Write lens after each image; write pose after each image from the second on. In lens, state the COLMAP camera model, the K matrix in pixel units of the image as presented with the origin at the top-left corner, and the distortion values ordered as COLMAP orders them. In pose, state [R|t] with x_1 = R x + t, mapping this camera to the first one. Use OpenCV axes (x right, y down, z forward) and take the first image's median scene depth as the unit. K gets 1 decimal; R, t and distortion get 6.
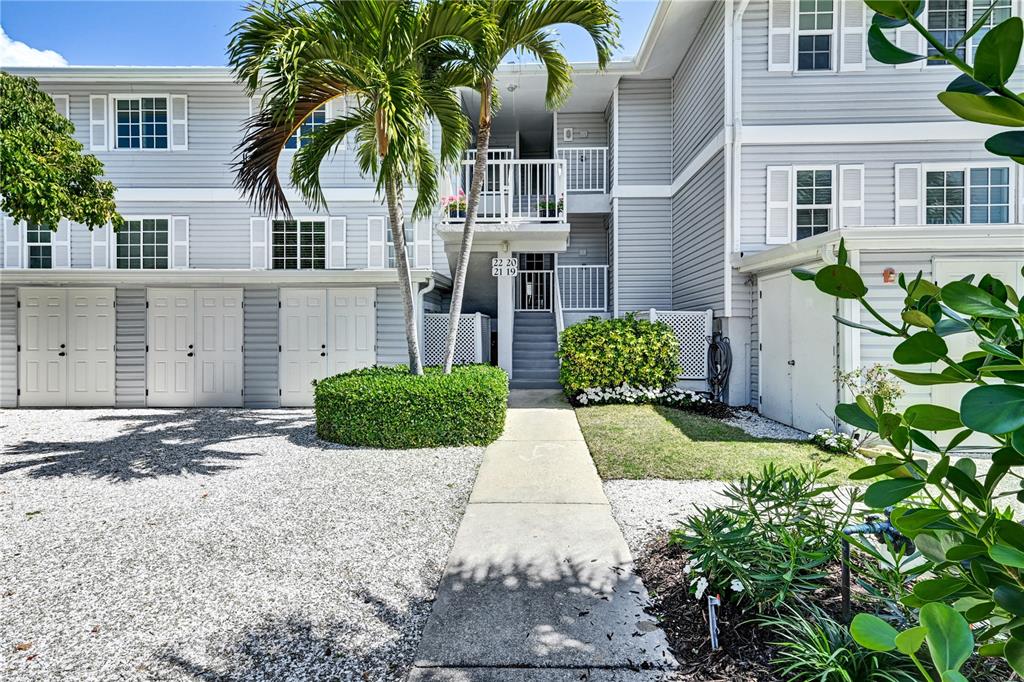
lens RADIAL K [[488.0, 0, 512.0], [0, 488.0, 341.0], [0, 0, 1]] dist [0.012164, 0.000210]
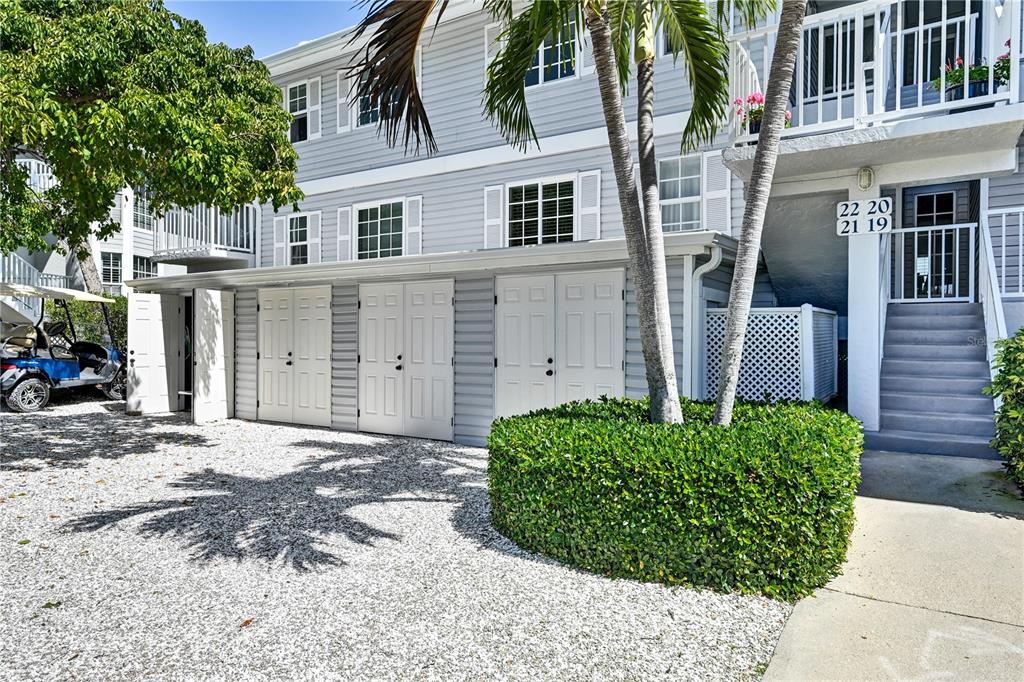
lens RADIAL K [[649.9, 0, 512.0], [0, 649.9, 341.0], [0, 0, 1]] dist [0.026684, 0.002558]
pose [[0.864936, 0.005238, -0.501855, 0.012796], [-0.012718, 0.999853, -0.011483, -0.004909], [0.501721, 0.016315, 0.864876, 0.206444]]
